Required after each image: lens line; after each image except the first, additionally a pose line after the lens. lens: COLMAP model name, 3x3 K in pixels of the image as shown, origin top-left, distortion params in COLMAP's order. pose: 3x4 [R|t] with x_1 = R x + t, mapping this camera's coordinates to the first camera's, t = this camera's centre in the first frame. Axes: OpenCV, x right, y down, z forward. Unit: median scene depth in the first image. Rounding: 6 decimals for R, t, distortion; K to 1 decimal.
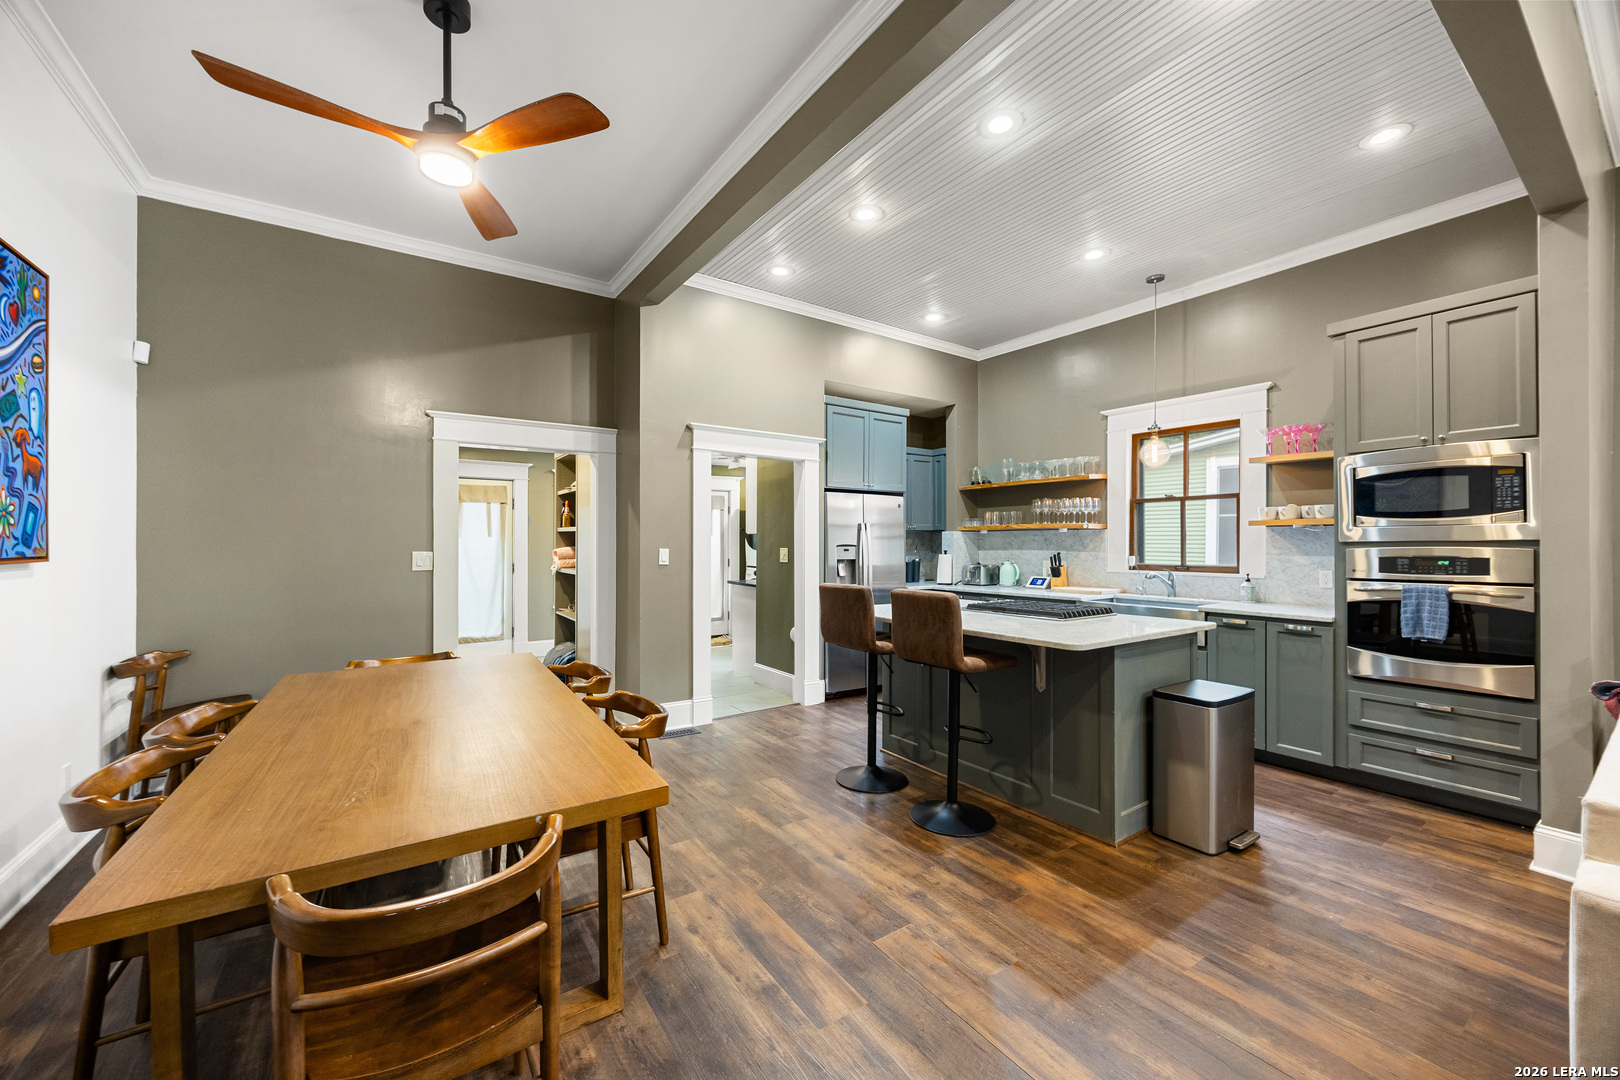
lens RADIAL K [[618.0, 0, 807.7], [0, 618.0, 545.0], [0, 0, 1]] dist [0.000132, 0.000145]
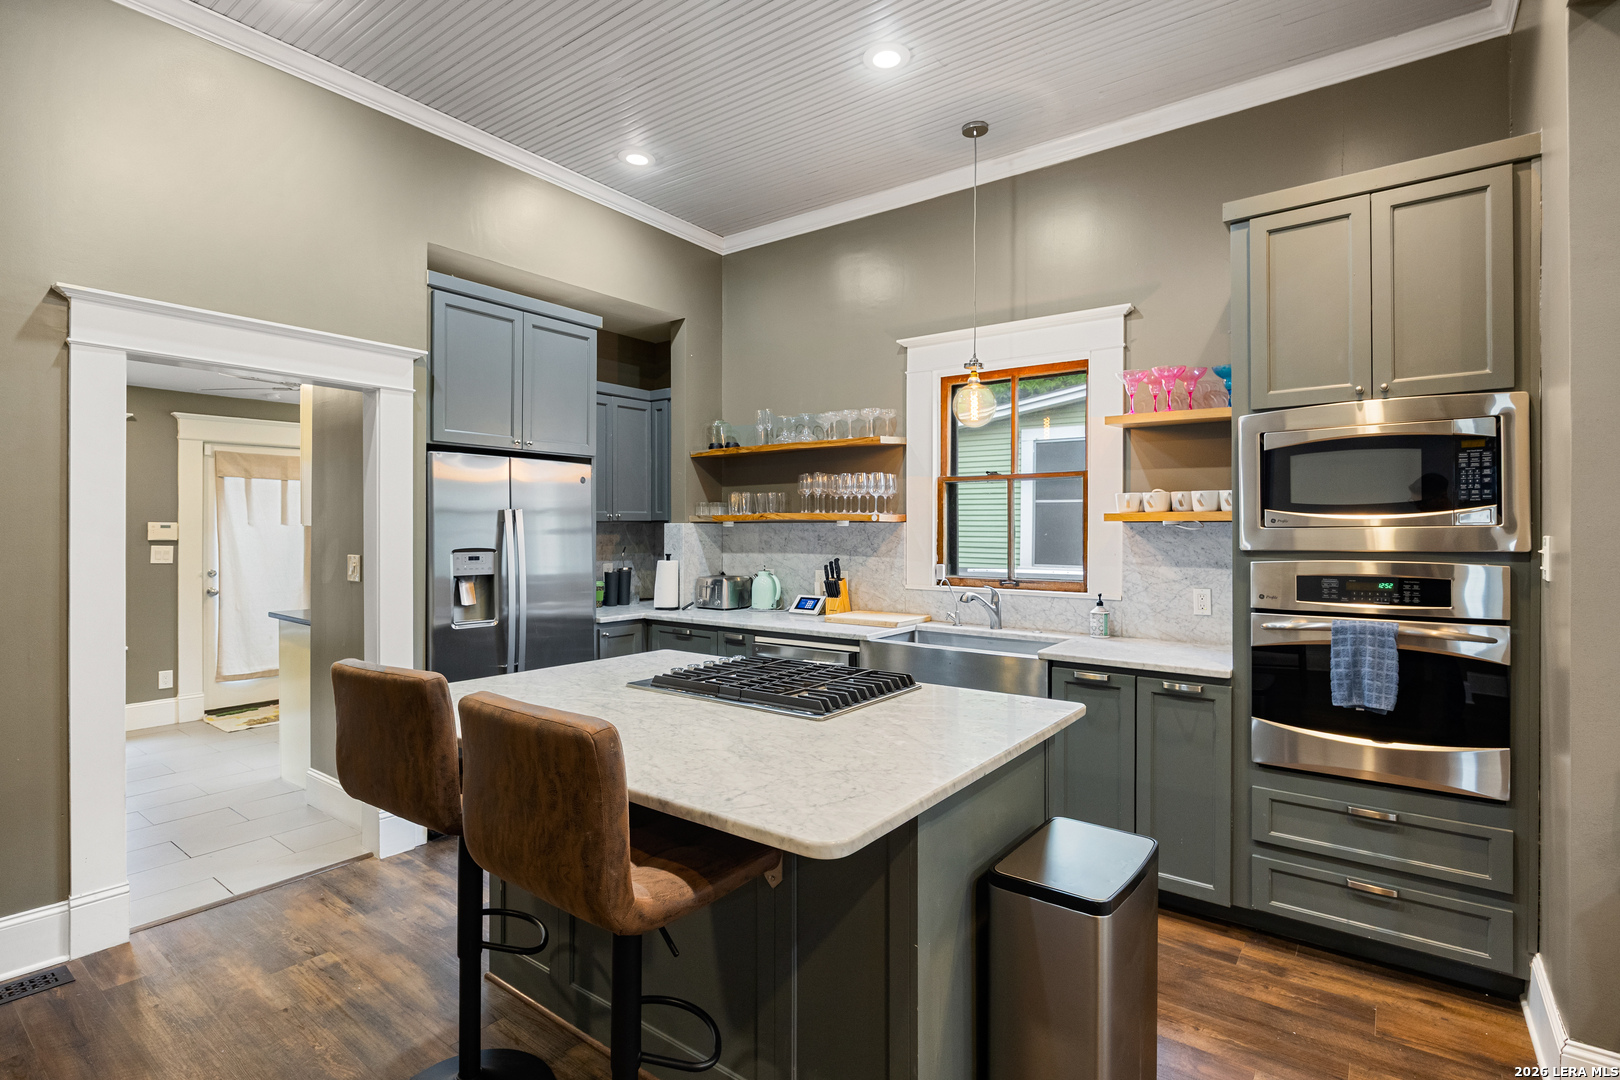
lens RADIAL K [[786.3, 0, 805.1], [0, 786.3, 535.2], [0, 0, 1]] dist [-0.001175, -0.000187]
pose [[0.948815, -0.001214, 0.315831, 0.130219], [-0.000168, 0.999991, 0.004348, -0.016620], [-0.315833, -0.004178, 0.948805, 0.264249]]
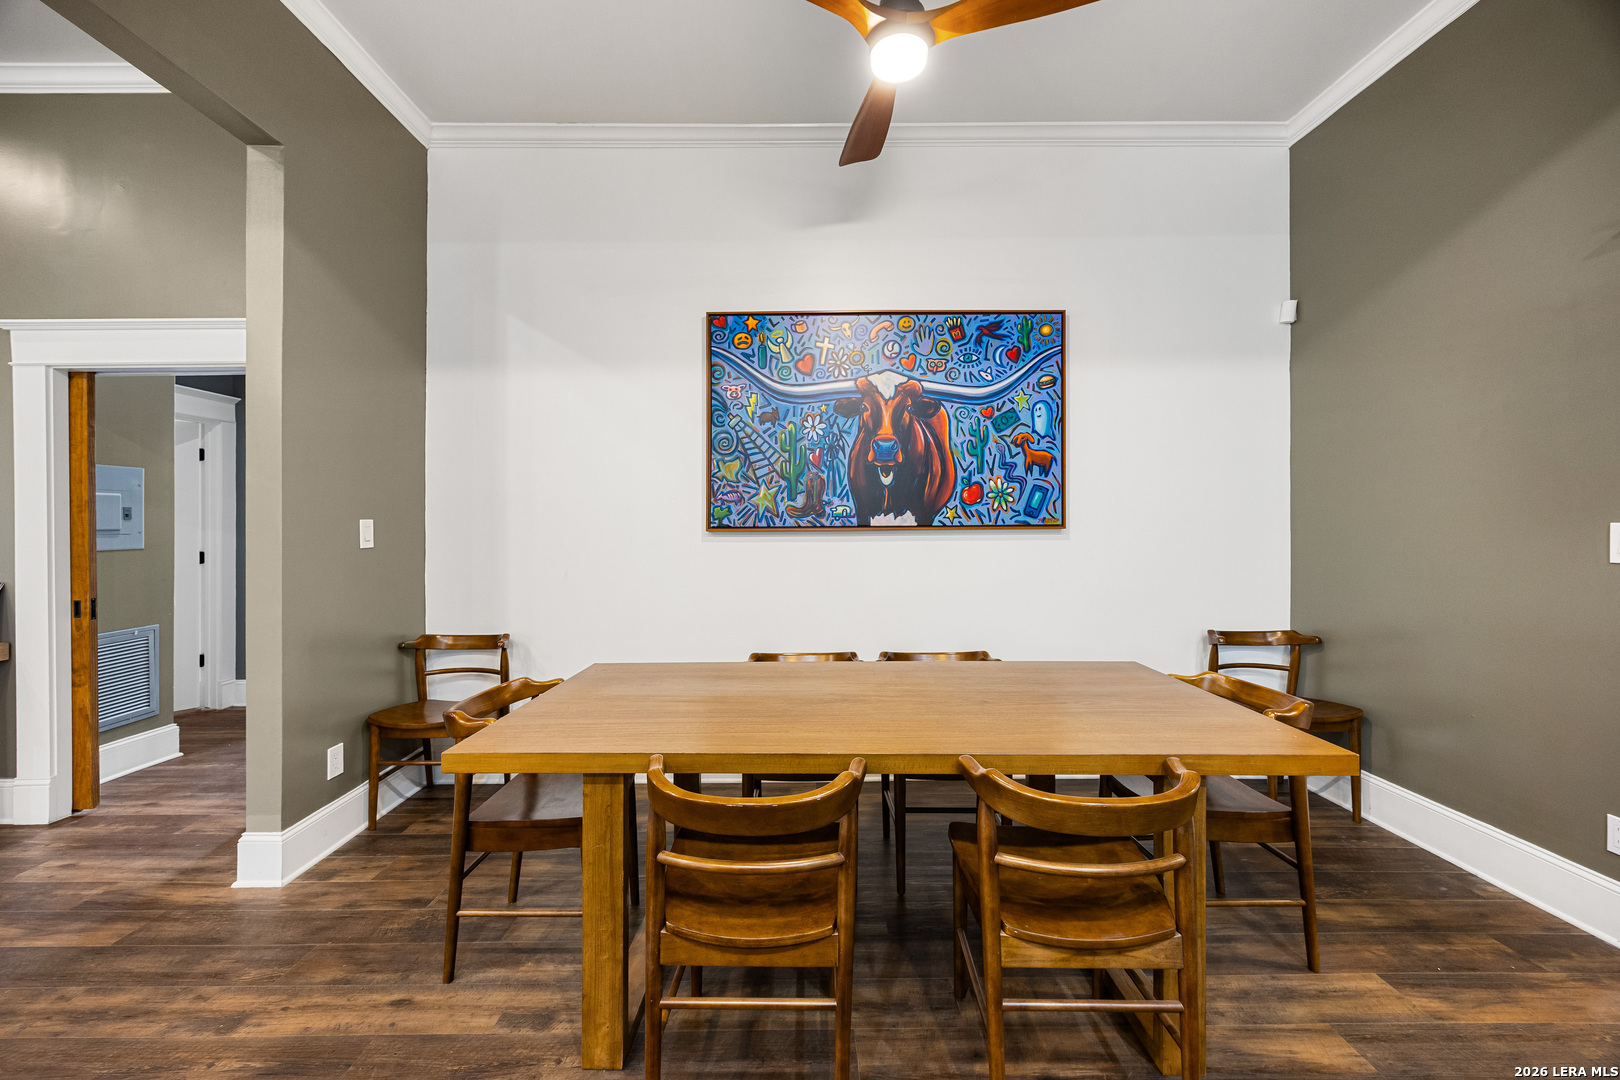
lens RADIAL K [[713.9, 0, 810.0], [0, 713.9, 540.0], [0, 0, 1]] dist [-0.002903, -0.000340]
pose [[-0.555215, 0.011382, -0.831629, 0.160389], [-0.000784, 0.999899, 0.014208, 0.014539], [0.831706, 0.008541, -0.555150, 0.674785]]
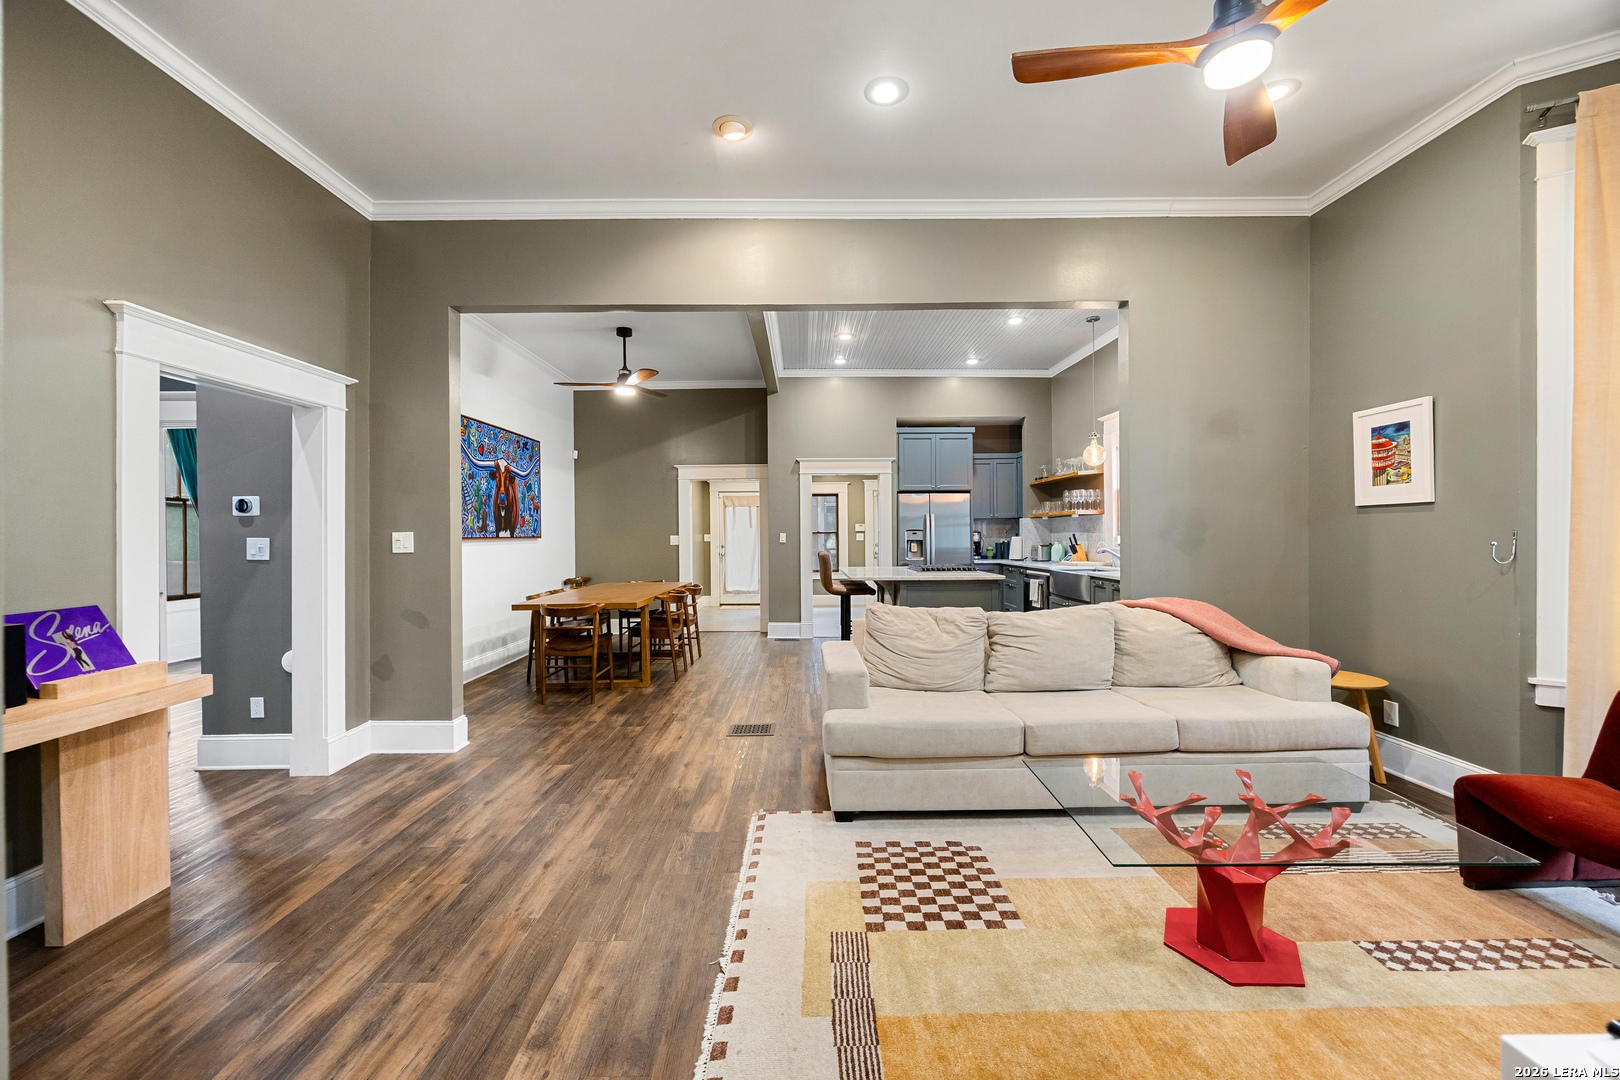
lens RADIAL K [[650.0, 0, 810.0], [0, 650.0, 540.0], [0, 0, 1]] dist [0.000077, 0.000001]
pose [[0.833238, -0.005094, -0.552890, 0.747532], [0.008769, 0.999954, 0.004002, 0.016337], [0.552844, -0.008183, 0.833244, -0.420705]]
